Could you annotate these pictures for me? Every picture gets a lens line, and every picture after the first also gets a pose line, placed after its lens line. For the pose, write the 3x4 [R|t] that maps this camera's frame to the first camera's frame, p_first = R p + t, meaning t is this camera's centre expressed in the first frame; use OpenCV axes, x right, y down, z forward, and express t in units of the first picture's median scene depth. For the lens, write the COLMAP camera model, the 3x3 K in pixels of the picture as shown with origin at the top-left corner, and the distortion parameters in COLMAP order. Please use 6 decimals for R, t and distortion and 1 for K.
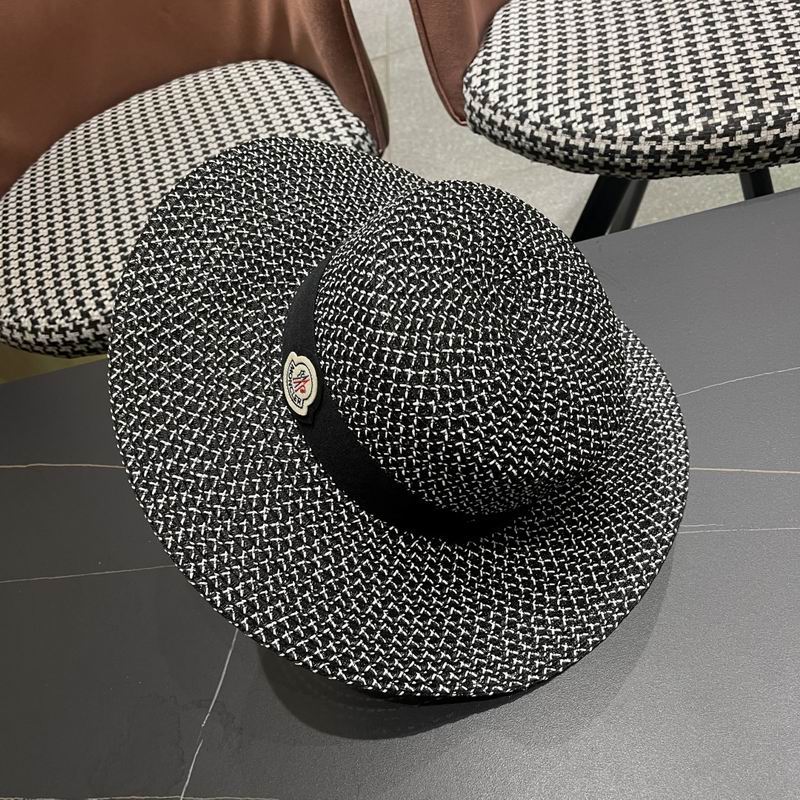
lens RADIAL K [[822.5, 0, 409.3], [0, 822.5, 413.2], [0, 0, 1]] dist [0.041678, -0.052229]
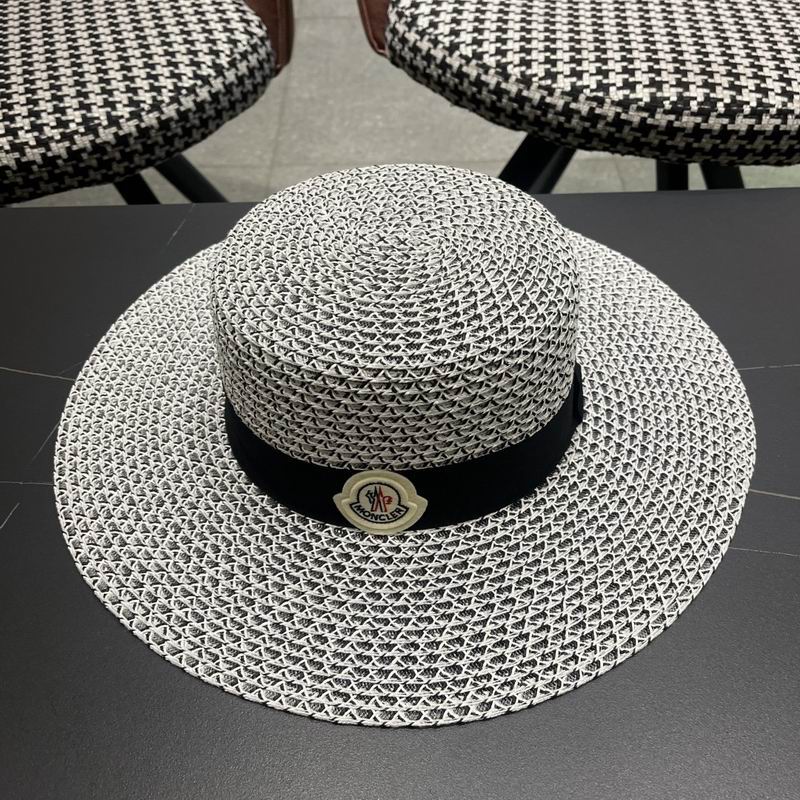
lens RADIAL K [[822.5, 0, 409.3], [0, 822.5, 413.2], [0, 0, 1]] dist [0.041678, -0.052229]
pose [[0.964927, 0.183359, 0.187868, 0.000835], [-0.178276, 0.983007, -0.043753, 0.066395], [-0.192698, 0.008726, 0.981219, 0.169996]]
